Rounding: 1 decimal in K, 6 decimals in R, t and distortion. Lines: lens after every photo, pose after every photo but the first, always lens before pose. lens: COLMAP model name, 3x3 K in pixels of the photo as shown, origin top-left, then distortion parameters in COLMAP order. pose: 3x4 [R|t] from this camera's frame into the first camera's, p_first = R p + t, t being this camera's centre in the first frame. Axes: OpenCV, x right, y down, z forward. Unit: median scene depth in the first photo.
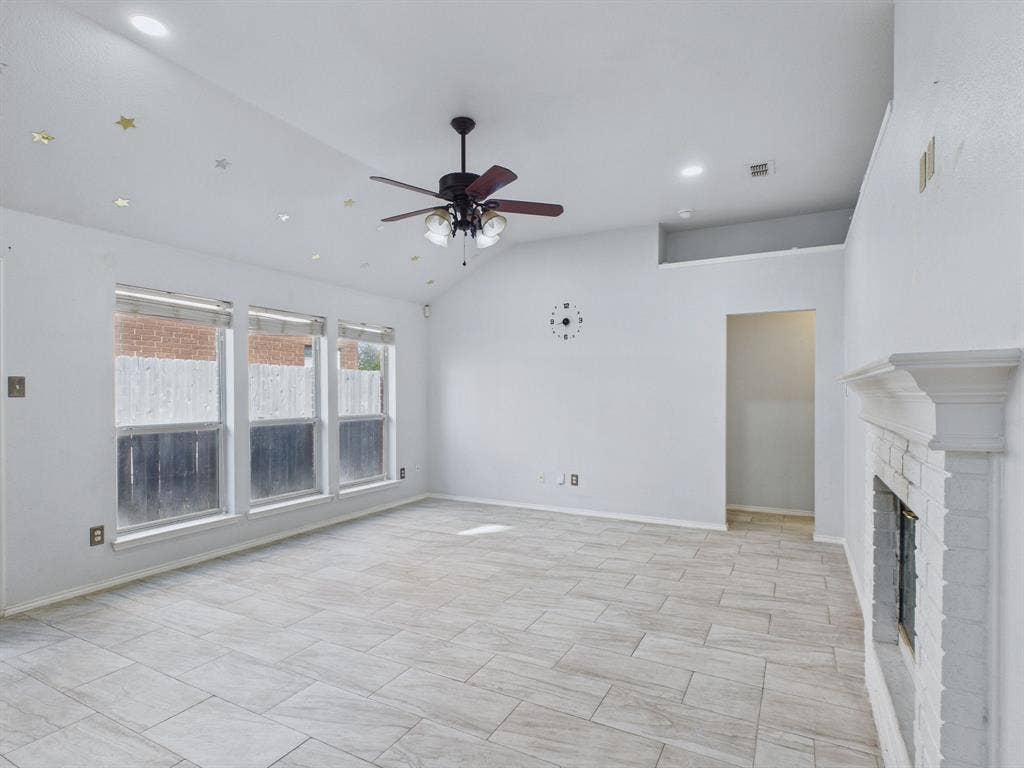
lens RADIAL K [[536.4, 0, 512.3], [0, 536.4, 392.2], [0, 0, 1]] dist [-0.003092, -0.002851]
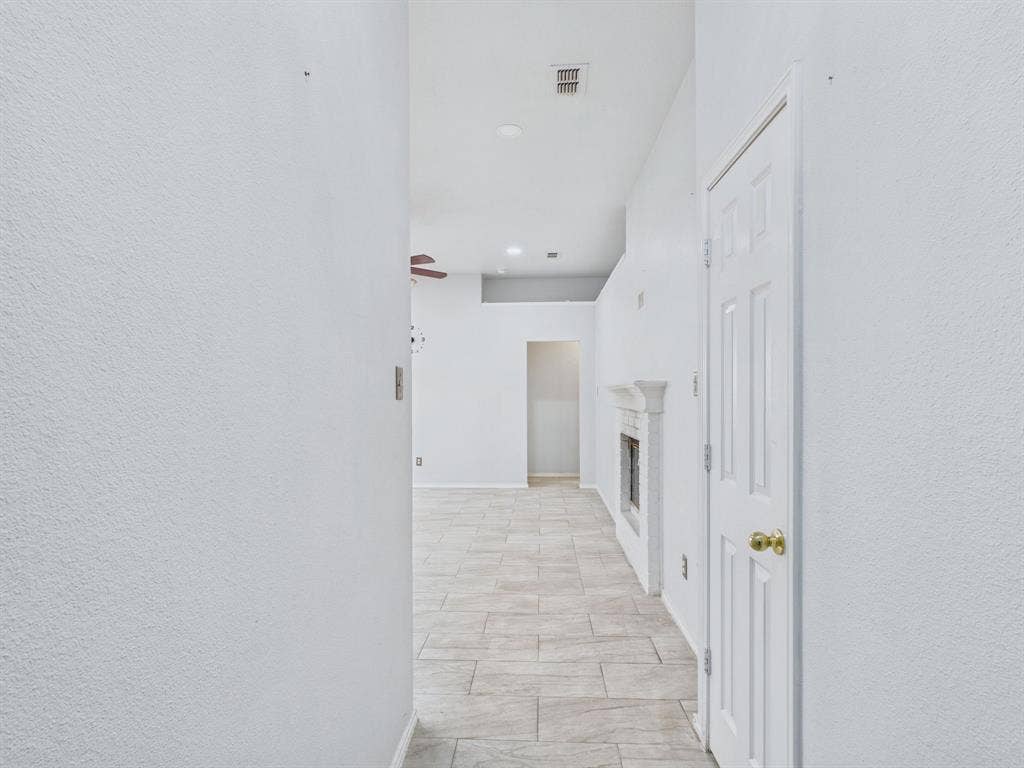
lens RADIAL K [[536.4, 0, 512.4], [0, 536.4, 387.3], [0, 0, 1]] dist [-0.003092, -0.002851]
pose [[0.905793, 0.002323, 0.423714, -0.325028], [0.003358, 0.999914, -0.012660, 0.000575], [-0.423707, 0.012890, 0.905707, -0.395173]]
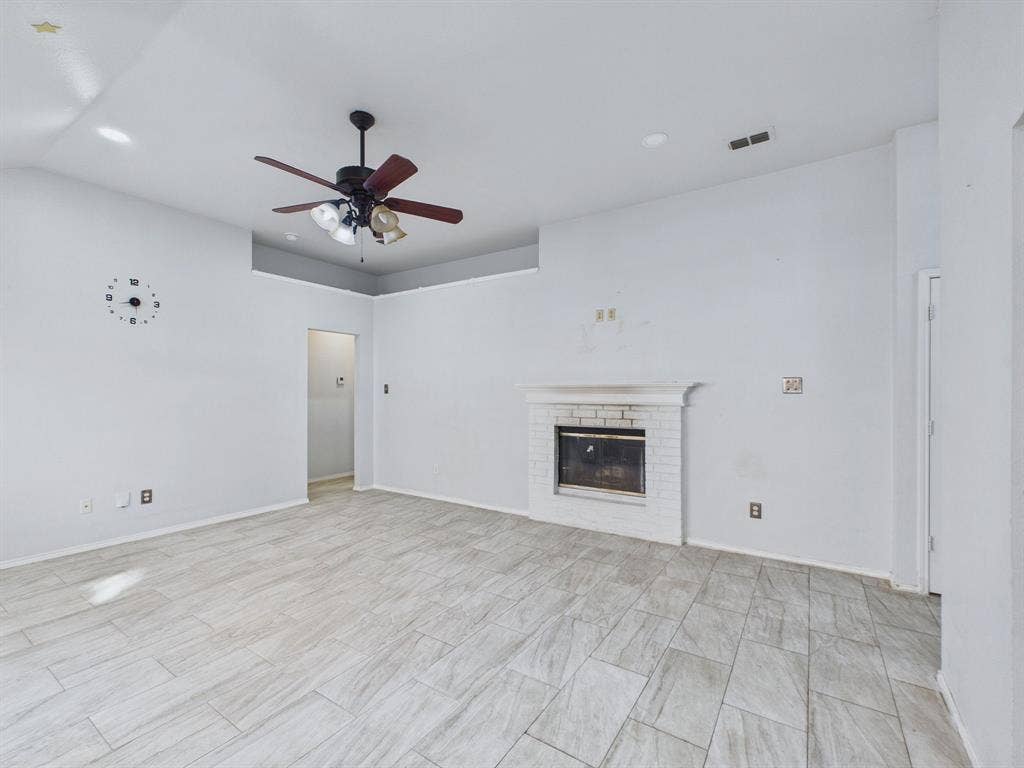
lens RADIAL K [[451.6, 0, 511.7], [0, 451.6, 381.3], [0, 0, 1]] dist [0.000469, -0.000505]
pose [[0.097912, 0.021412, 0.994965, -0.735038], [-0.003821, 0.999769, -0.021139, -0.000596], [-0.995188, -0.001732, 0.097971, 0.528220]]
